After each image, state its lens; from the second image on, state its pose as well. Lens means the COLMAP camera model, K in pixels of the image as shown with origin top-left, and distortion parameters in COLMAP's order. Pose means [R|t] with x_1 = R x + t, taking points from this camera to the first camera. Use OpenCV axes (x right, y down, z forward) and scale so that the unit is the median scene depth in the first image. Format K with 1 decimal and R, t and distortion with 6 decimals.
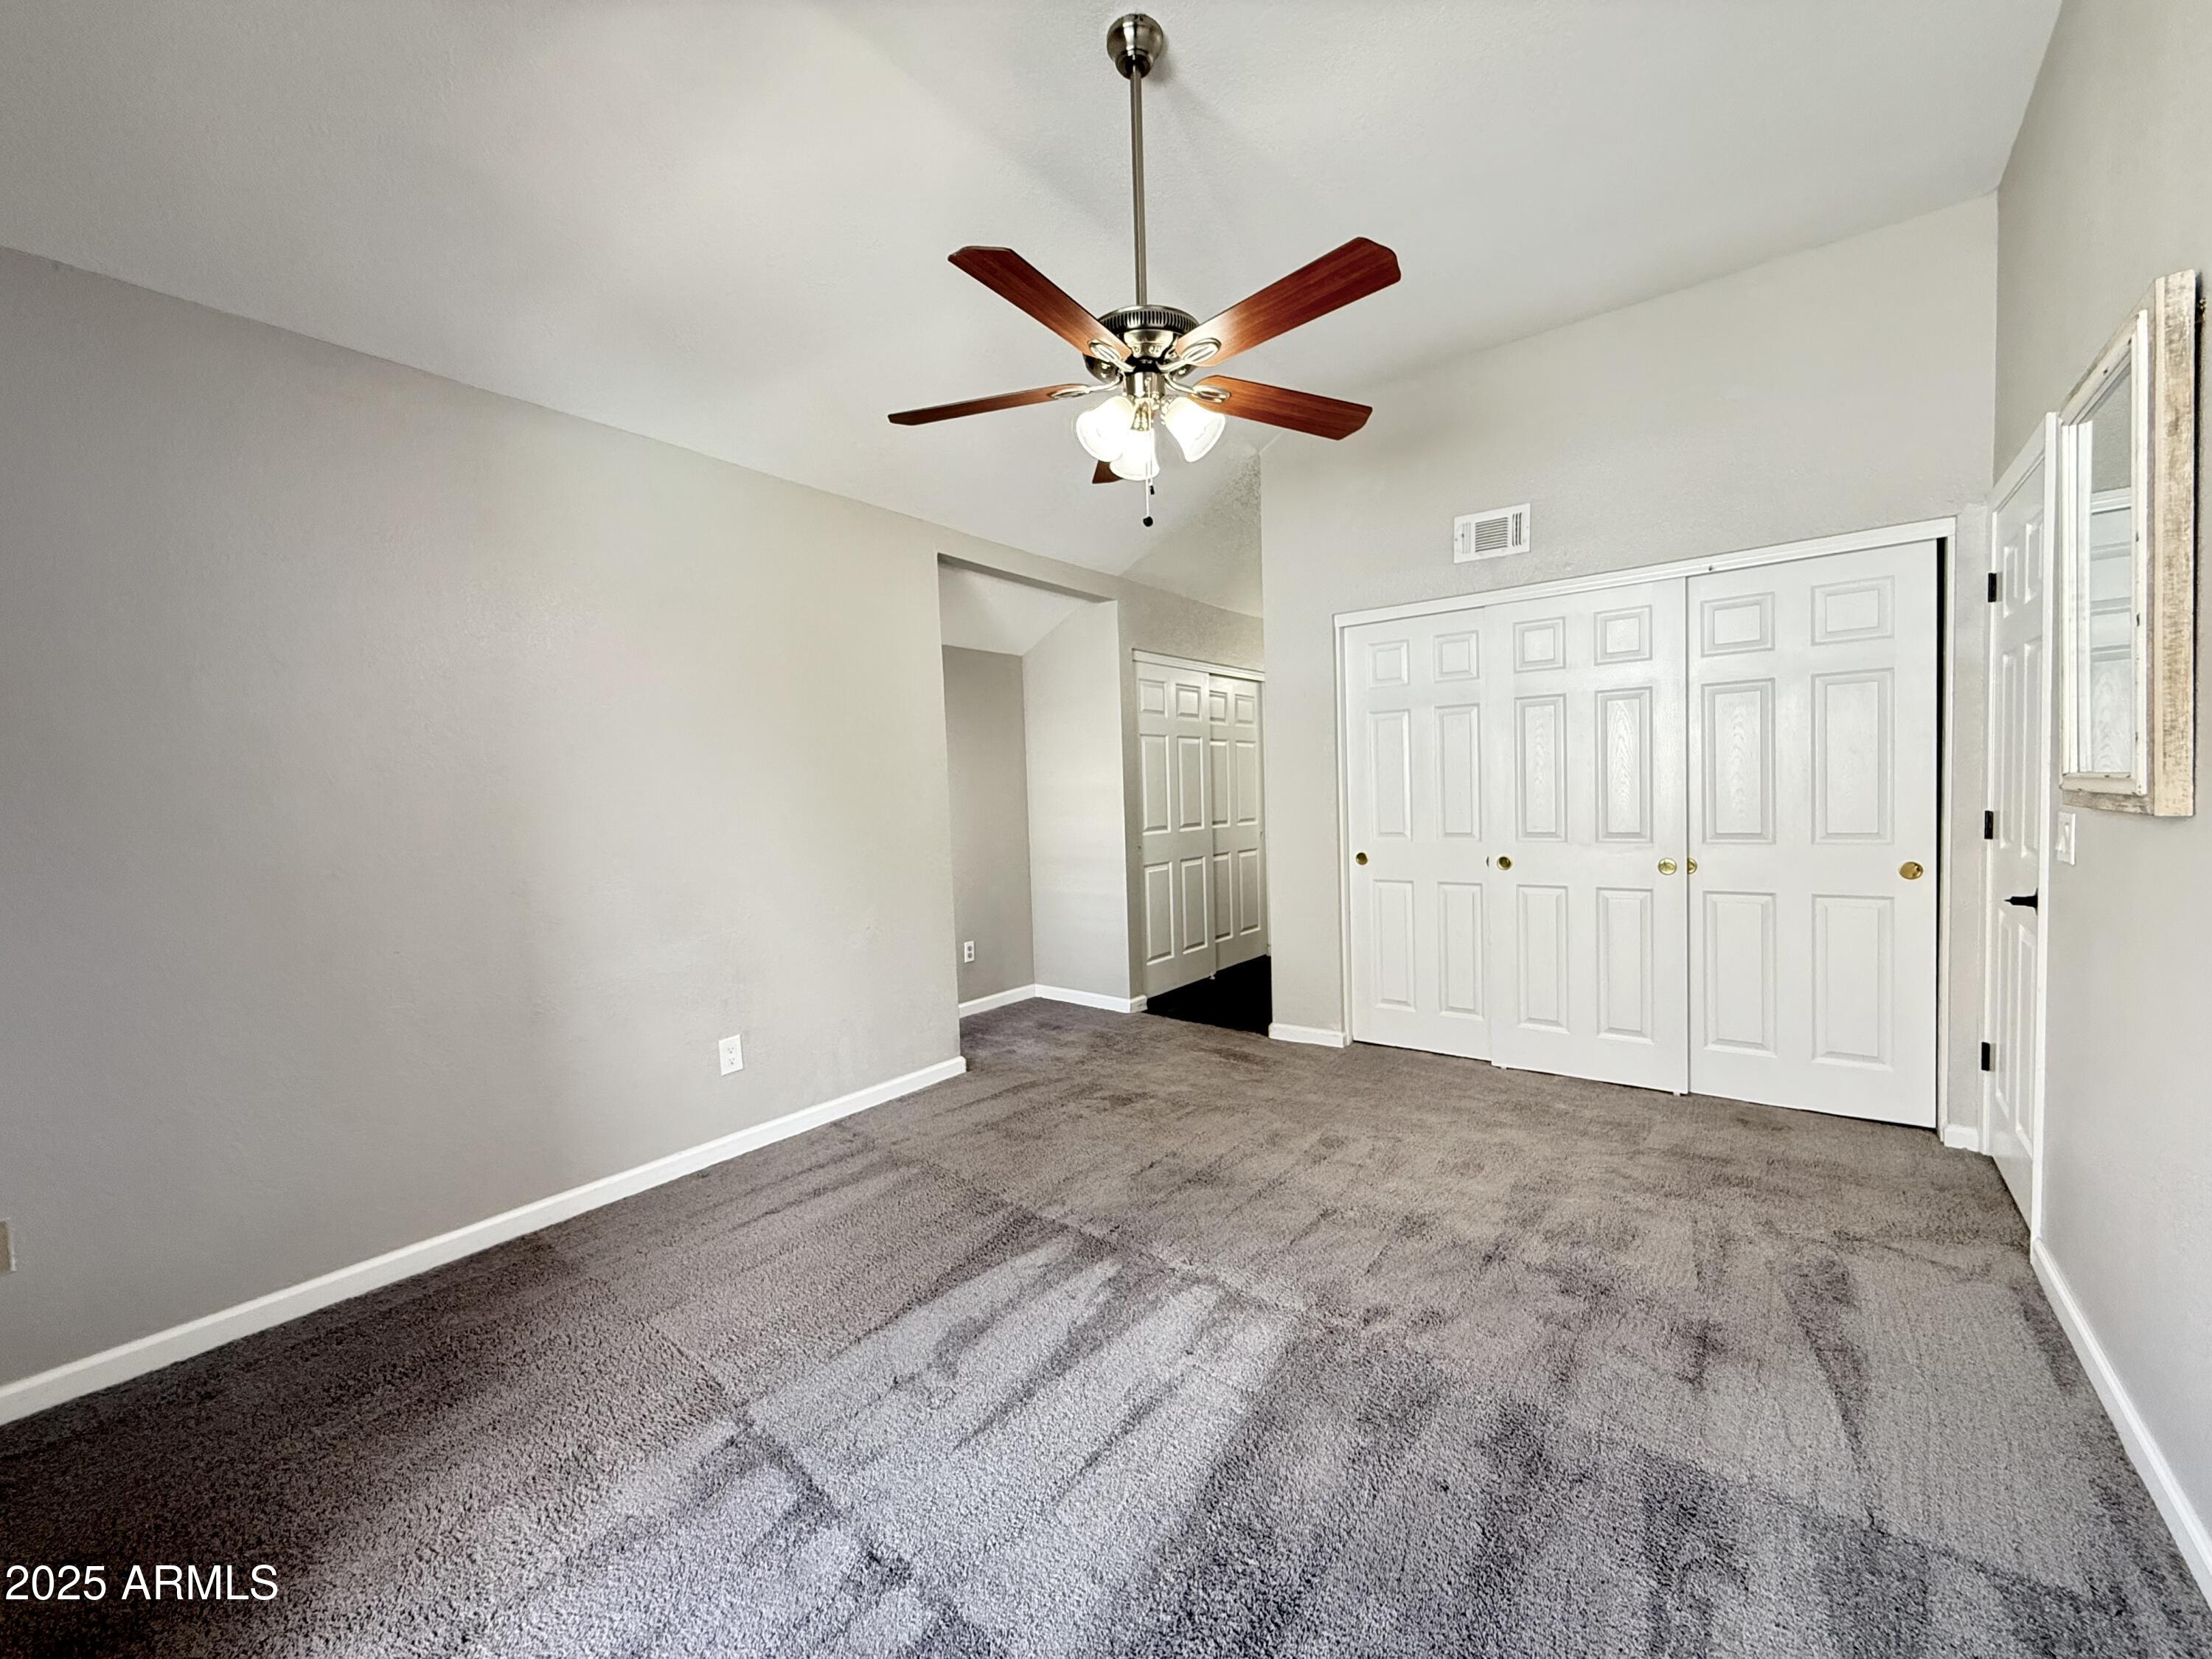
lens RADIAL K [[890.0, 0, 1106.0], [0, 890.0, 829.5], [0, 0, 1]] dist [-0.000657, -0.000113]
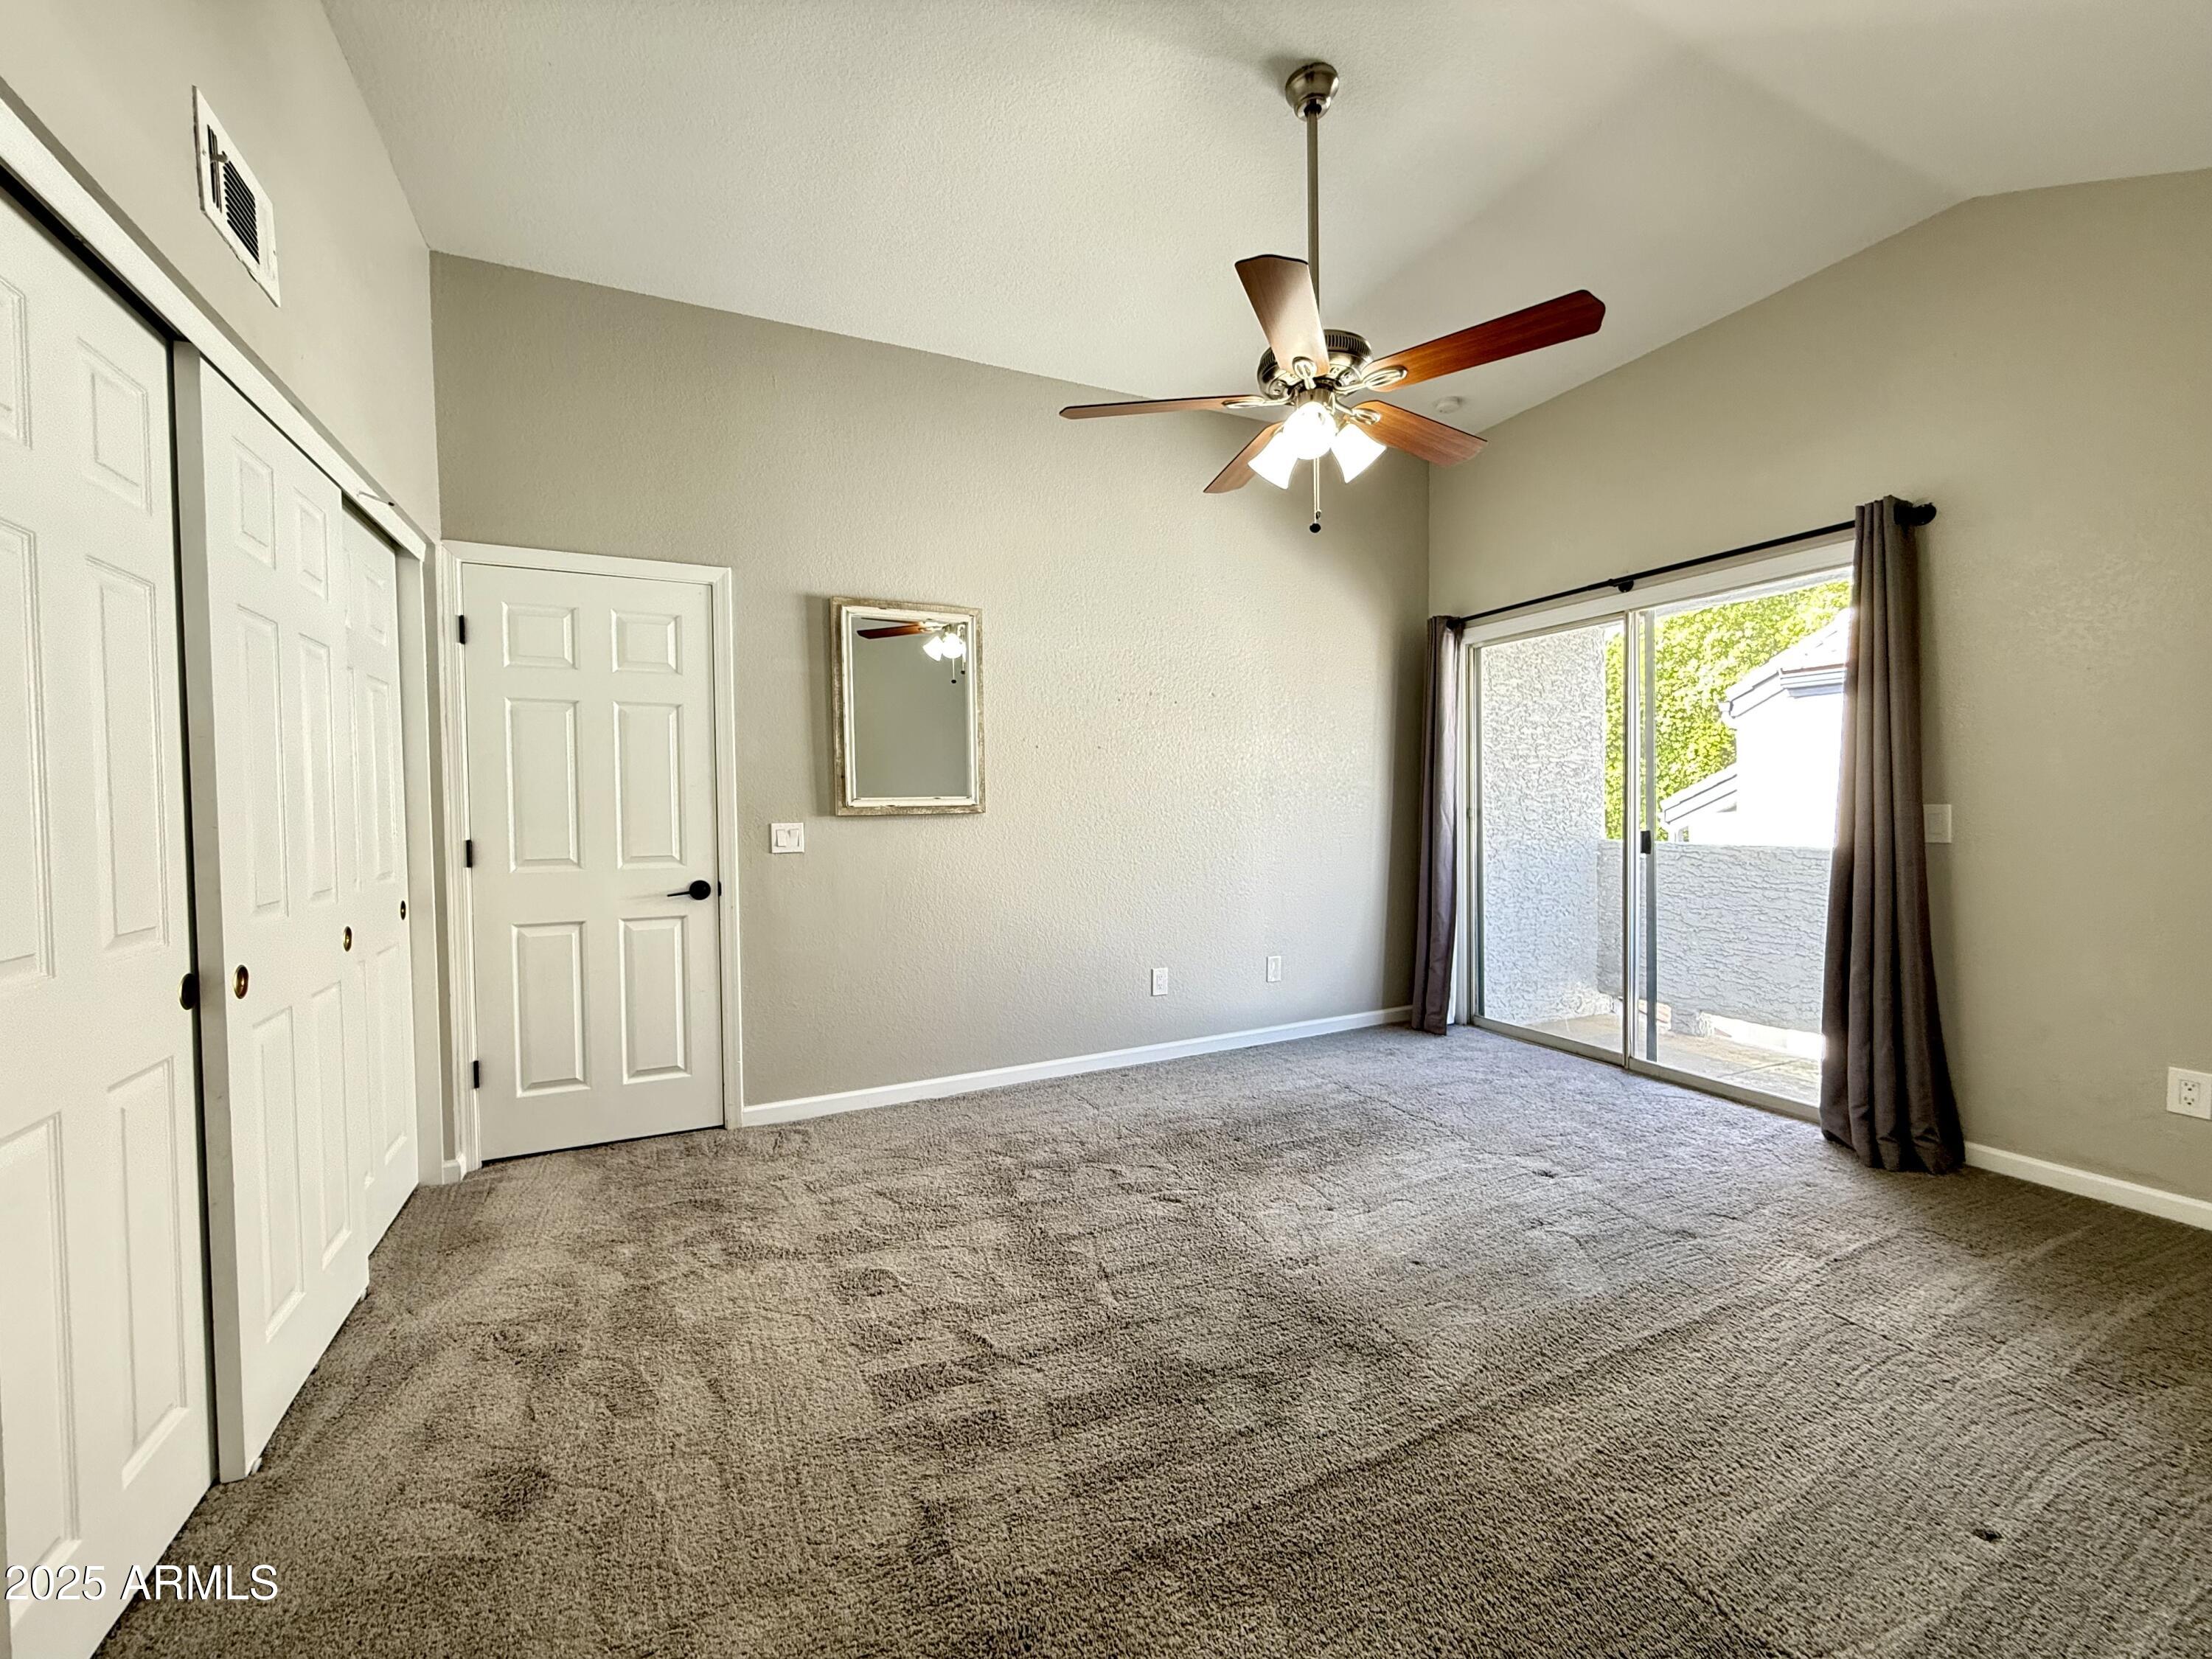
lens RADIAL K [[890.0, 0, 1106.0], [0, 890.0, 829.5], [0, 0, 1]] dist [-0.000657, -0.000113]
pose [[-0.892699, 0.026374, 0.449880, -0.146263], [0.055061, 0.997190, 0.050796, -0.039706], [-0.447277, 0.070116, -0.891643, 1.575566]]
